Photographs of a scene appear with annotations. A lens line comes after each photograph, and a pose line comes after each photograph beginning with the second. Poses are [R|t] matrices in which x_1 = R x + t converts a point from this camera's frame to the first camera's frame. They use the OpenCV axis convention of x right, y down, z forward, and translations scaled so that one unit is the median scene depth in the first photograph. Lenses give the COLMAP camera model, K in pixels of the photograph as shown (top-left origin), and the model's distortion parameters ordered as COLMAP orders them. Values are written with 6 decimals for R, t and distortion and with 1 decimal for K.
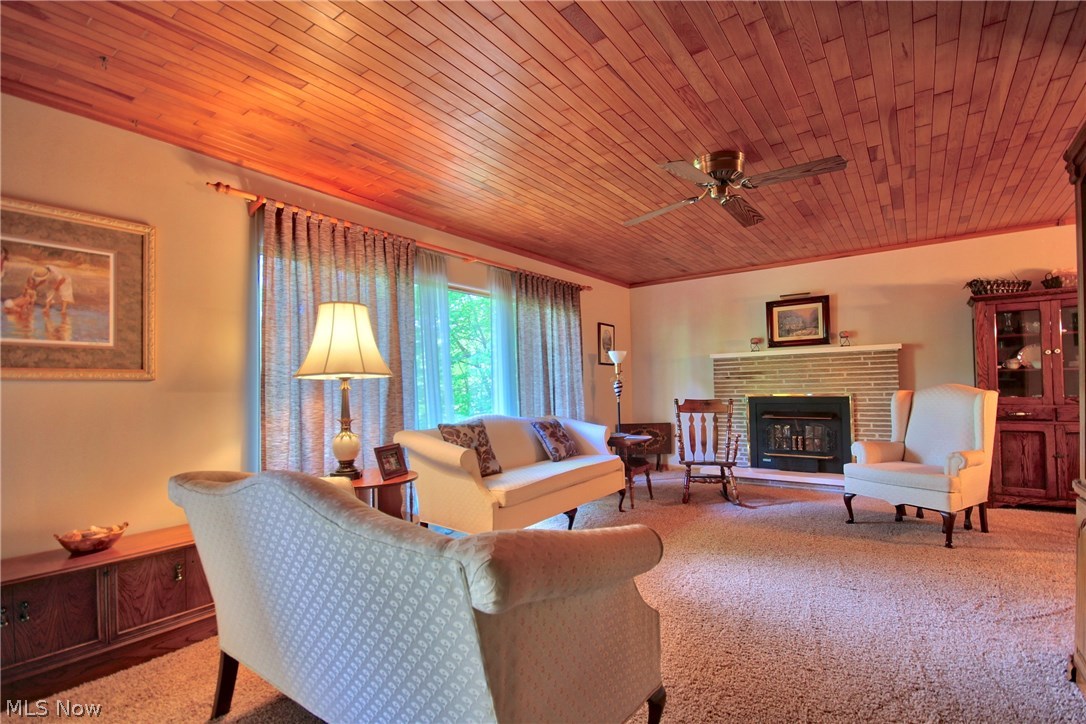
lens RADIAL K [[499.7, 0, 541.7], [0, 499.7, 377.5], [0, 0, 1]] dist [0.007244, -0.010649]
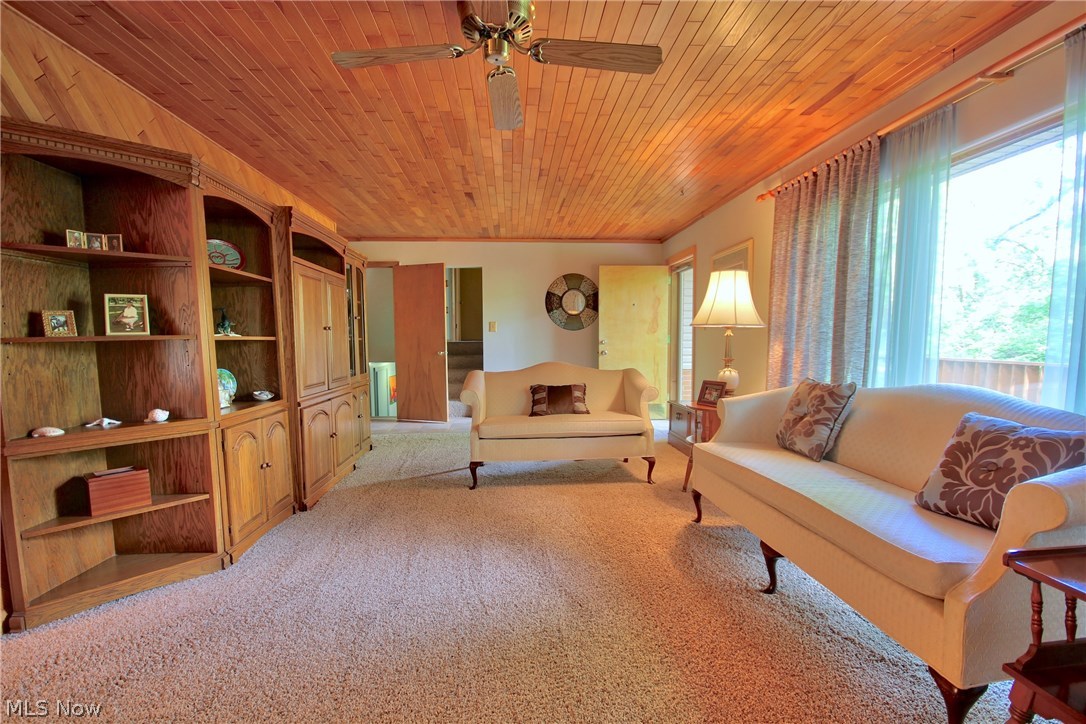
lens RADIAL K [[499.7, 0, 541.7], [0, 499.7, 377.5], [0, 0, 1]] dist [0.007244, -0.010649]
pose [[-0.763655, 0.073739, -0.641399, 0.432591], [0.034204, 0.996682, 0.073862, 0.010244], [0.644717, 0.034467, -0.763644, 0.878536]]
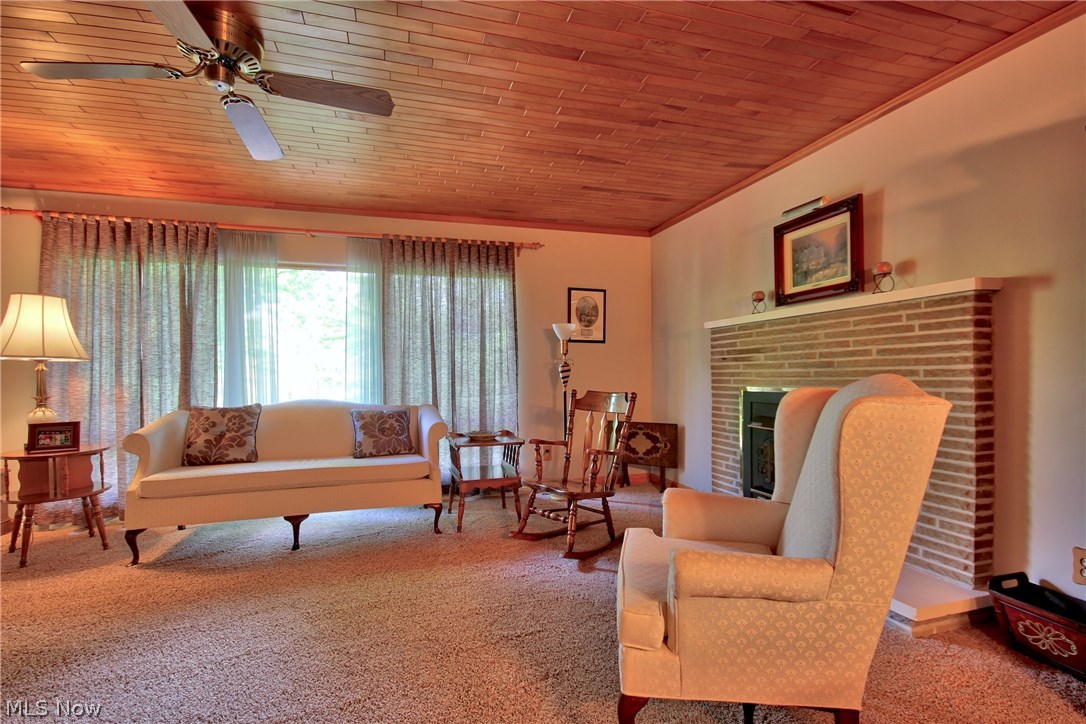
lens RADIAL K [[499.7, 0, 541.7], [0, 499.7, 377.5], [0, 0, 1]] dist [0.007244, -0.010649]
pose [[0.804264, 0.019966, -0.593937, 0.615992], [0.001812, 0.999348, 0.036049, 0.000860], [0.594269, -0.030069, 0.803704, 0.399546]]
